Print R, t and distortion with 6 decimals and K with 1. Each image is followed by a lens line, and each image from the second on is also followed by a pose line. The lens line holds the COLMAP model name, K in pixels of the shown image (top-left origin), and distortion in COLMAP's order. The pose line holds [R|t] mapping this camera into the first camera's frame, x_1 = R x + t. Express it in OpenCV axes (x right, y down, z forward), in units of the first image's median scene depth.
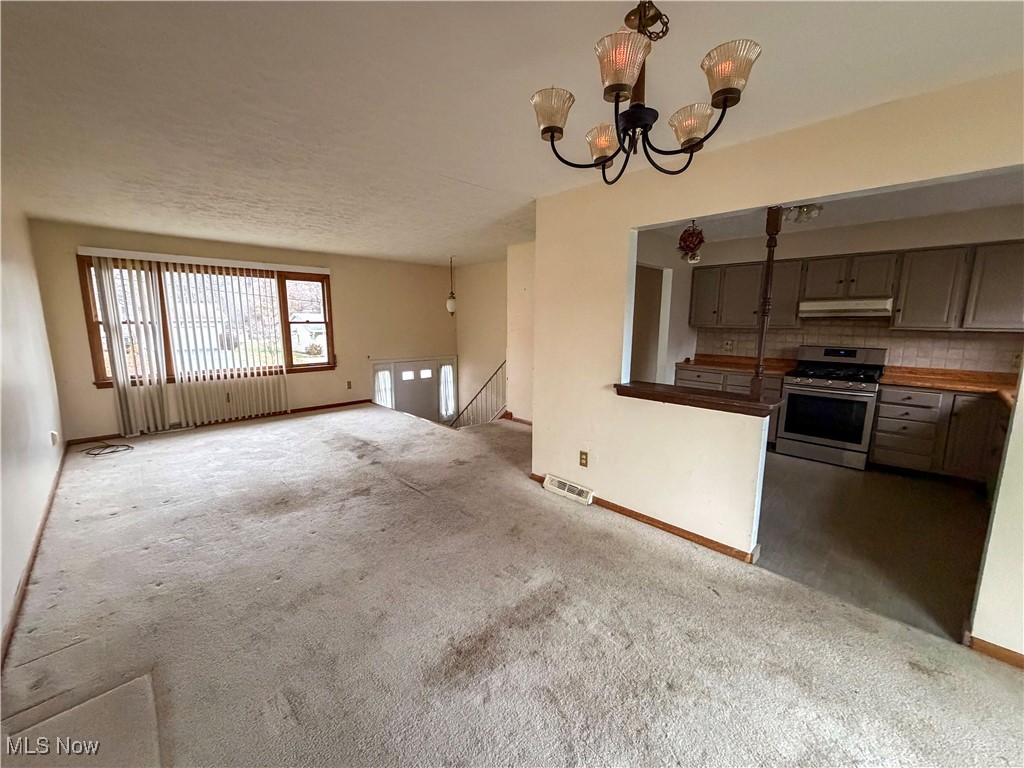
lens RADIAL K [[415.4, 0, 509.2], [0, 415.4, 386.1], [0, 0, 1]] dist [0.000194, 0.000227]
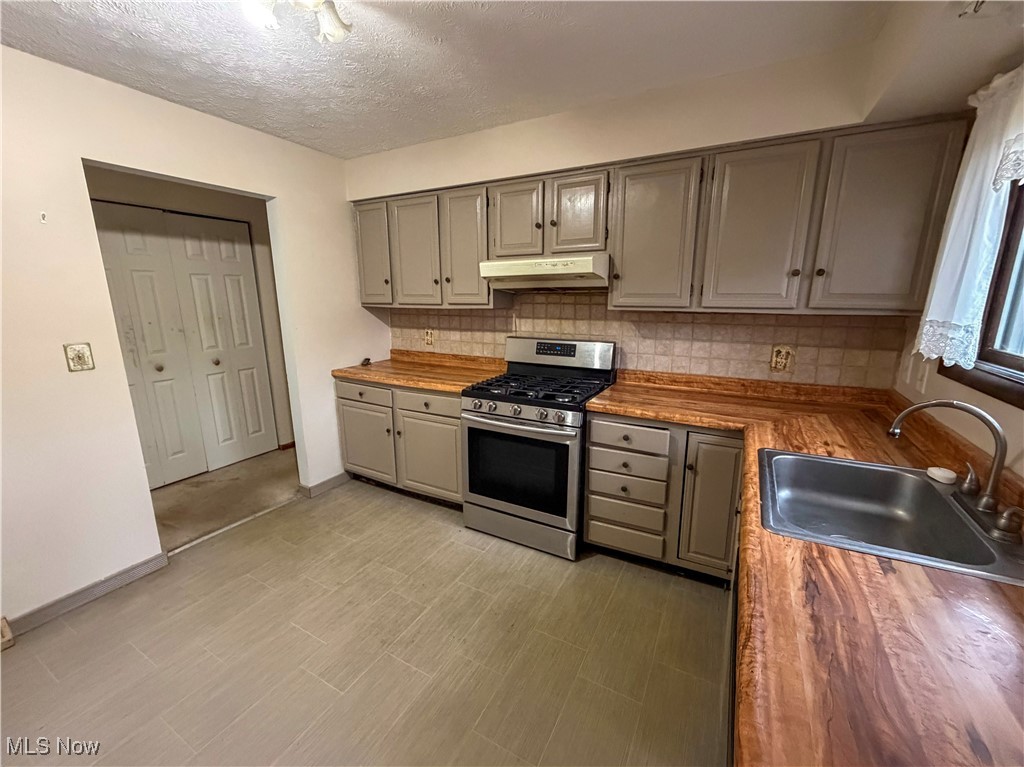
lens RADIAL K [[415.4, 0, 516.9], [0, 415.4, 385.2], [0, 0, 1]] dist [0.000194, 0.000227]
pose [[0.957240, -0.070520, 0.280569, 0.639574], [0.054262, 0.996389, 0.065307, -0.078623], [-0.284162, -0.047291, 0.957609, 0.492001]]
